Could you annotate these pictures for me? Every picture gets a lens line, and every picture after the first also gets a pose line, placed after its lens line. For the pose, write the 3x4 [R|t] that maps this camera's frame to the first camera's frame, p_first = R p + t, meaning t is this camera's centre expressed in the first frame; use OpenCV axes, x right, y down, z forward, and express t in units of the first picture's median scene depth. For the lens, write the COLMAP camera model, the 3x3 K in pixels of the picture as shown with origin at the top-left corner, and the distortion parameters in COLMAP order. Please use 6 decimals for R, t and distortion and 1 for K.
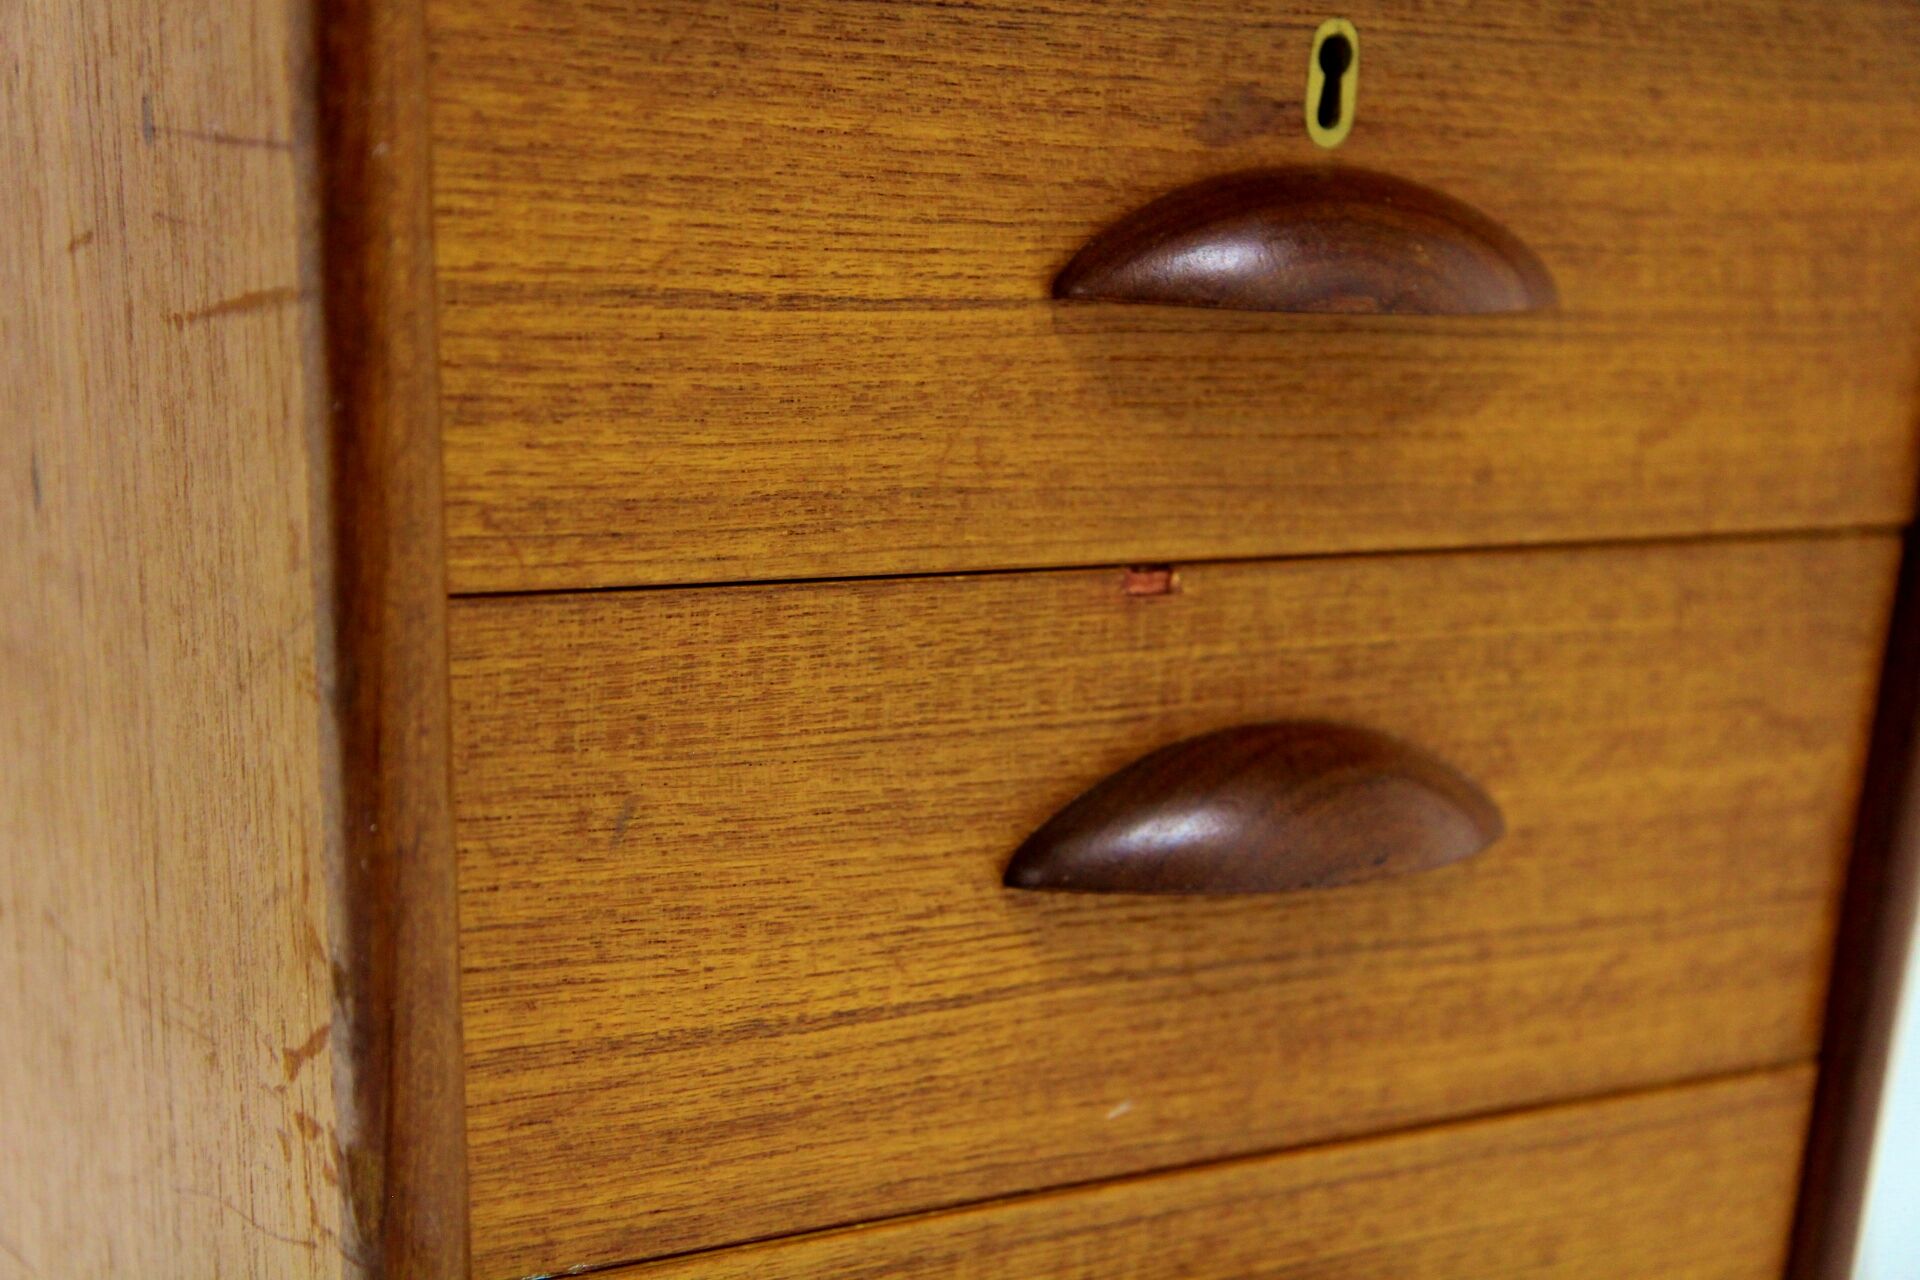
lens RADIAL K [[3062.6, 0, 967.0], [0, 3062.6, 638.0], [0, 0, 1]] dist [0.012299, 0.000000]
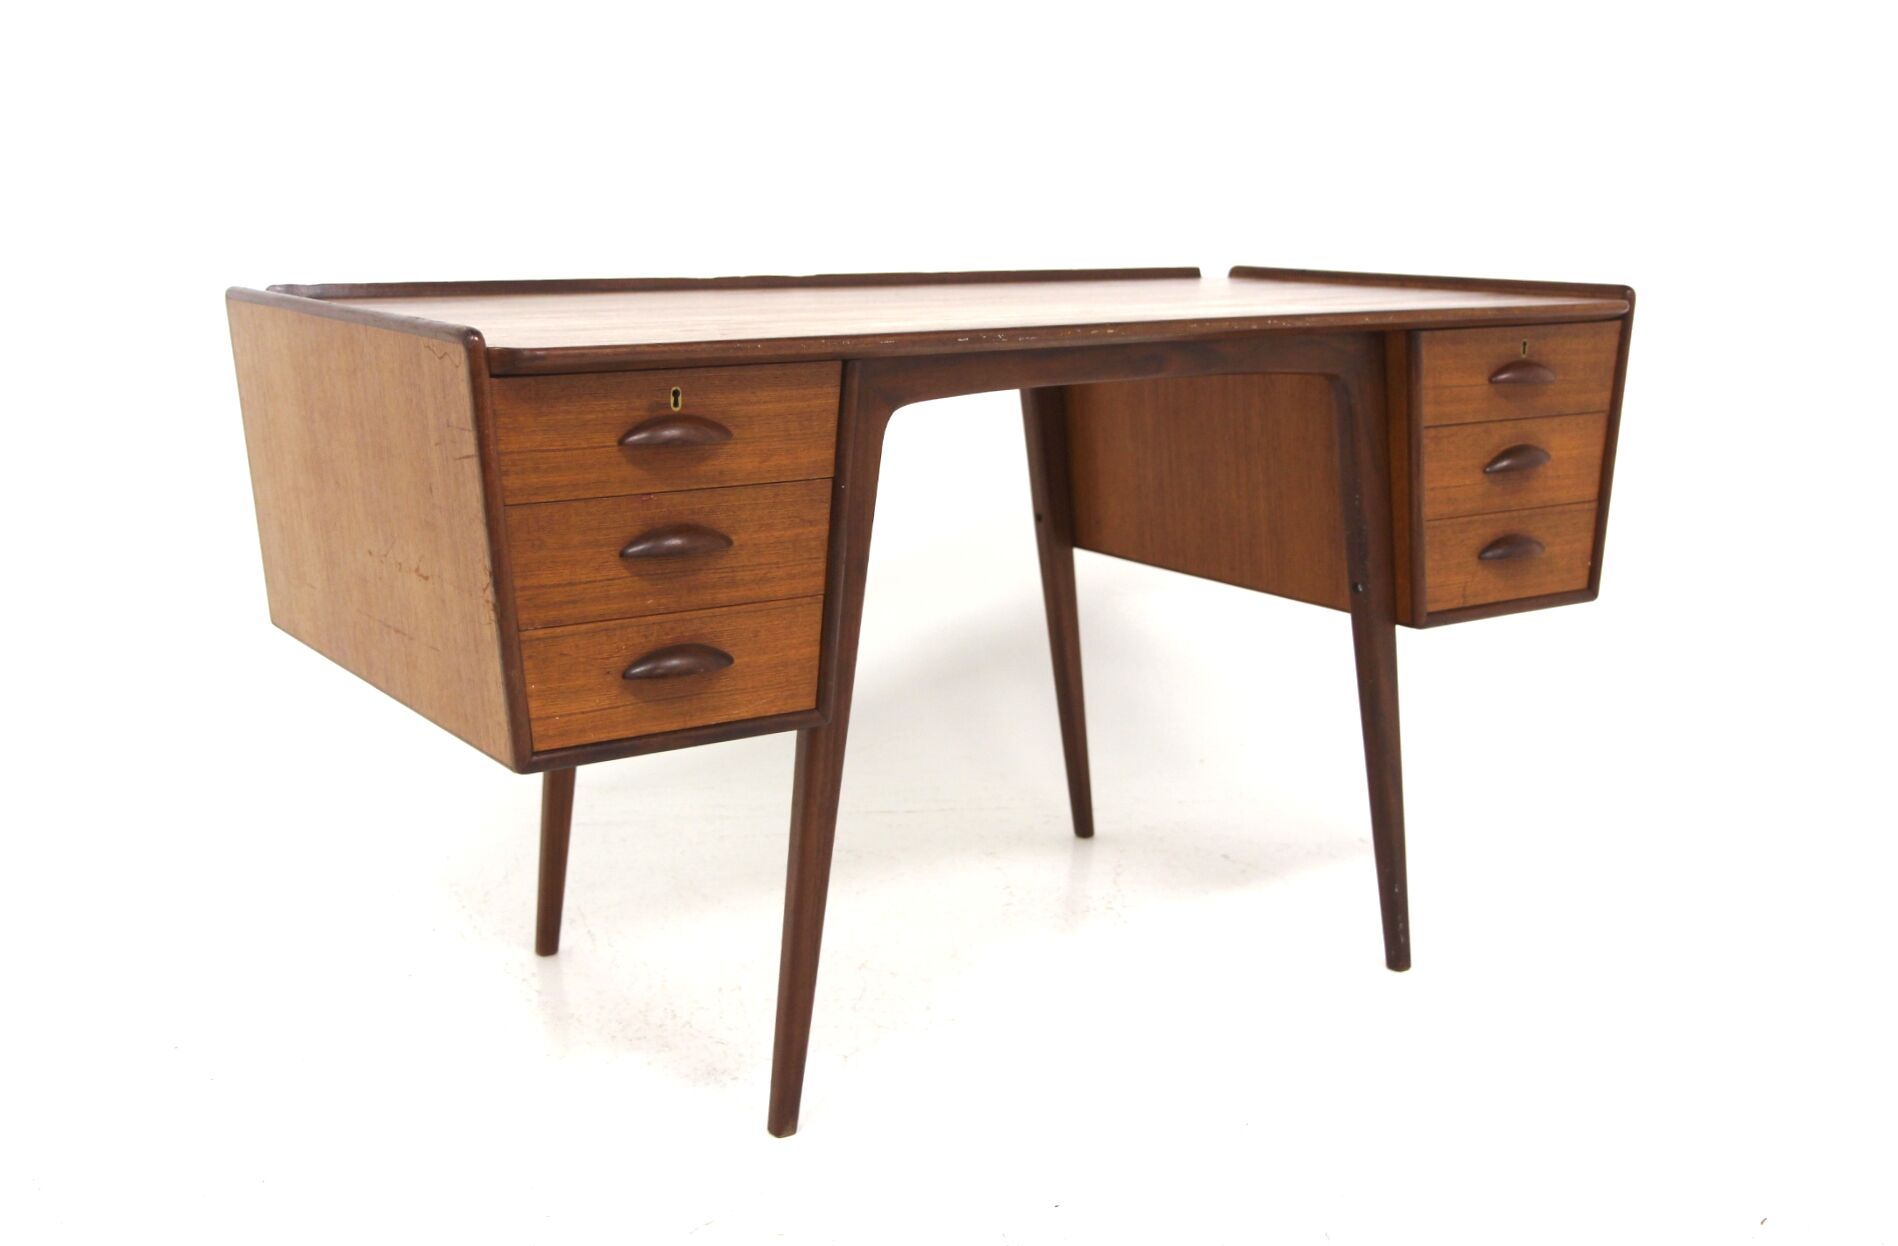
lens RADIAL K [[1799.5, 0, 932.3], [0, 1799.5, 629.2], [0, 0, 1]] dist [-0.010363, 0.002023]
pose [[0.998724, -0.048861, -0.012739, 0.564654], [0.049444, 0.997508, 0.050339, 0.074003], [0.010248, -0.050905, 0.998651, -2.020682]]
